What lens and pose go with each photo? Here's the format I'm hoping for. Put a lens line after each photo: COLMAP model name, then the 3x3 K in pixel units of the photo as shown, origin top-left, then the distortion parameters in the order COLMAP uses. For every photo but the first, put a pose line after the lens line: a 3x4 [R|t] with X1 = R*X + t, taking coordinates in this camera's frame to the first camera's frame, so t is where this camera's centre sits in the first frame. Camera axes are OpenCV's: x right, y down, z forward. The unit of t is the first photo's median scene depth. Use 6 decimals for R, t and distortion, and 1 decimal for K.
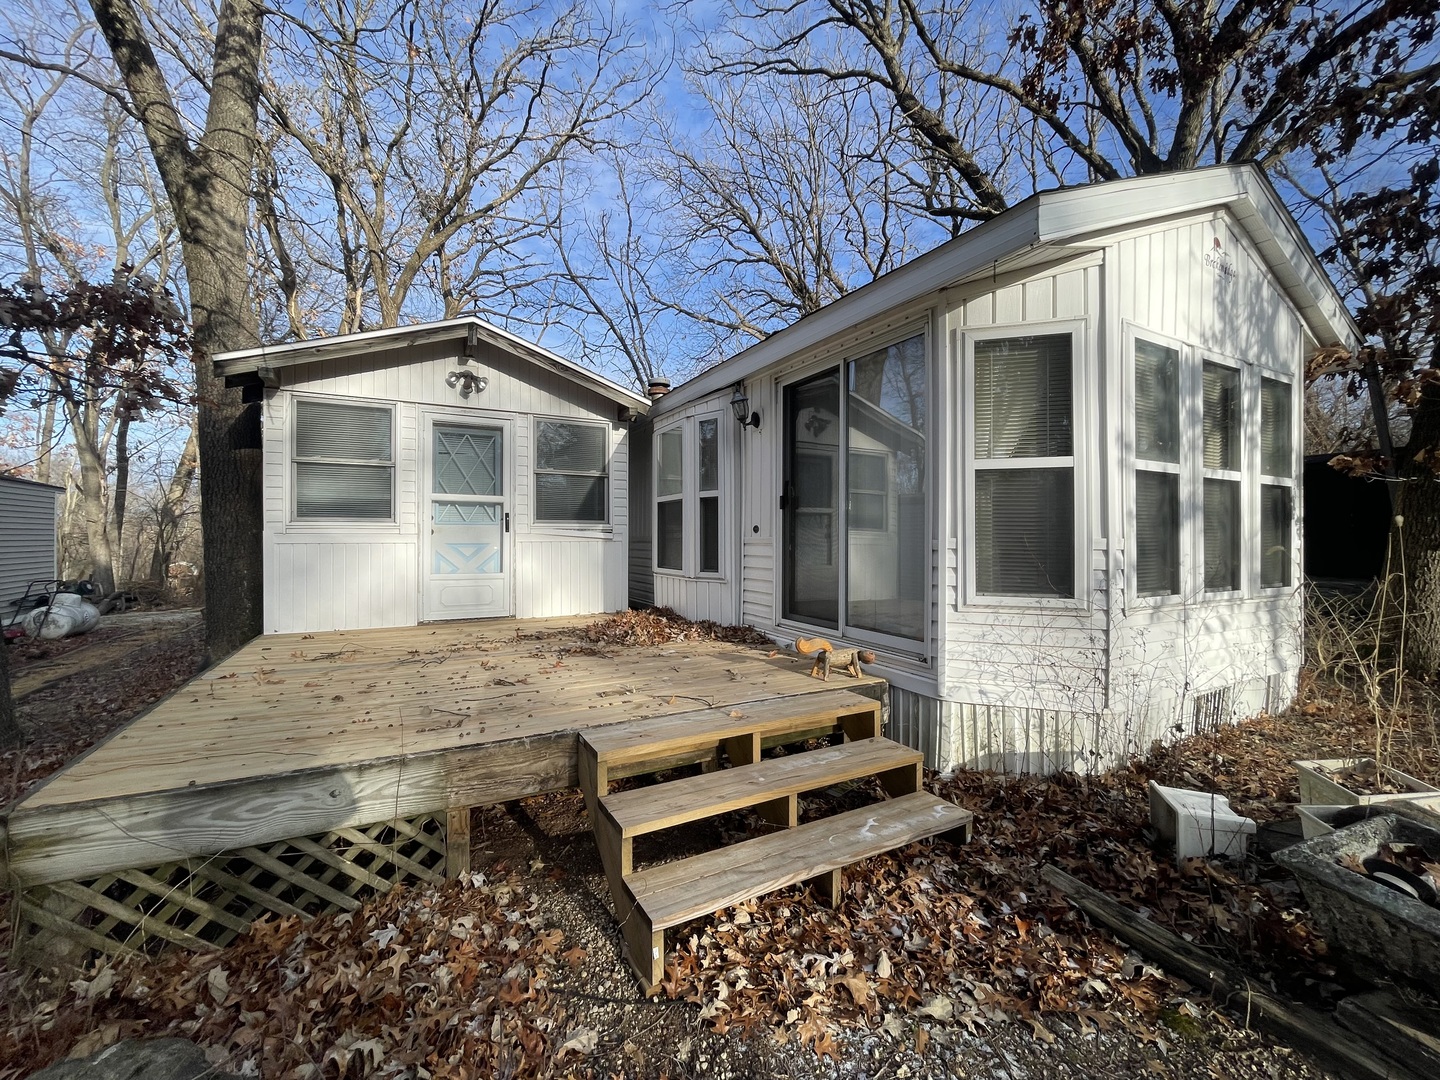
lens RADIAL K [[582.3, 0, 709.0], [0, 582.3, 539.6], [0, 0, 1]] dist [-0.003272, -0.000335]
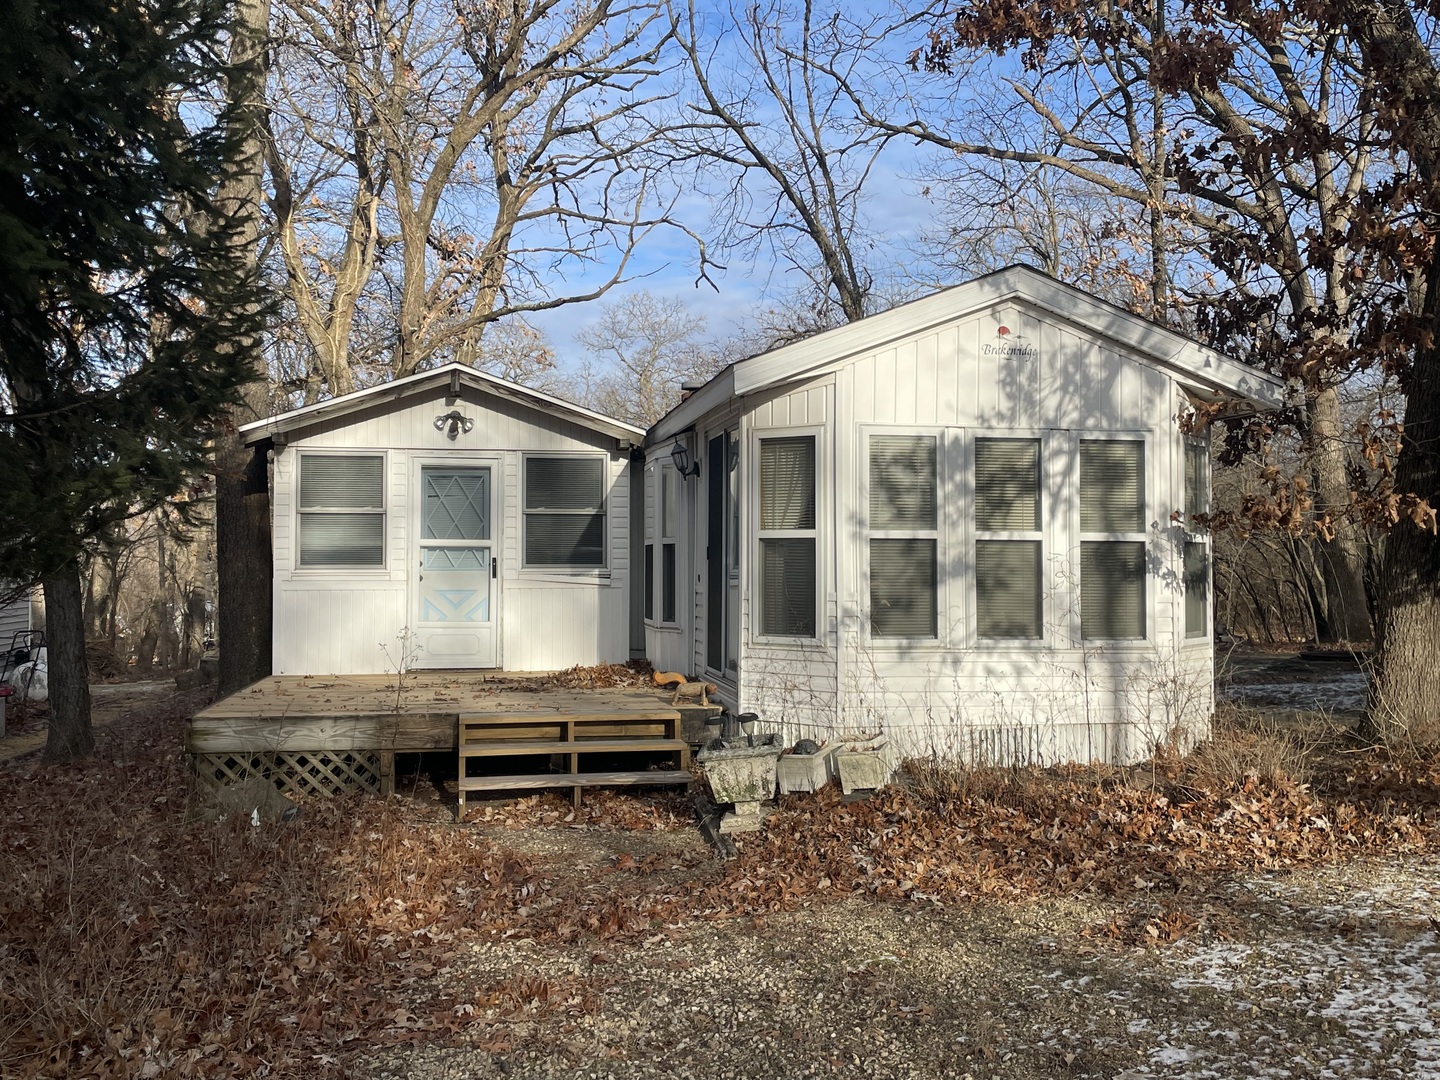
lens RADIAL K [[1416.4, 0, 722.5], [0, 1416.4, 532.1], [0, 0, 1]] dist [0.099363, 0.000000]
pose [[0.949822, -0.008438, -0.312676, 0.755752], [0.000466, 0.999673, -0.025561, -0.029787], [0.312789, 0.024133, 0.949516, -1.115656]]
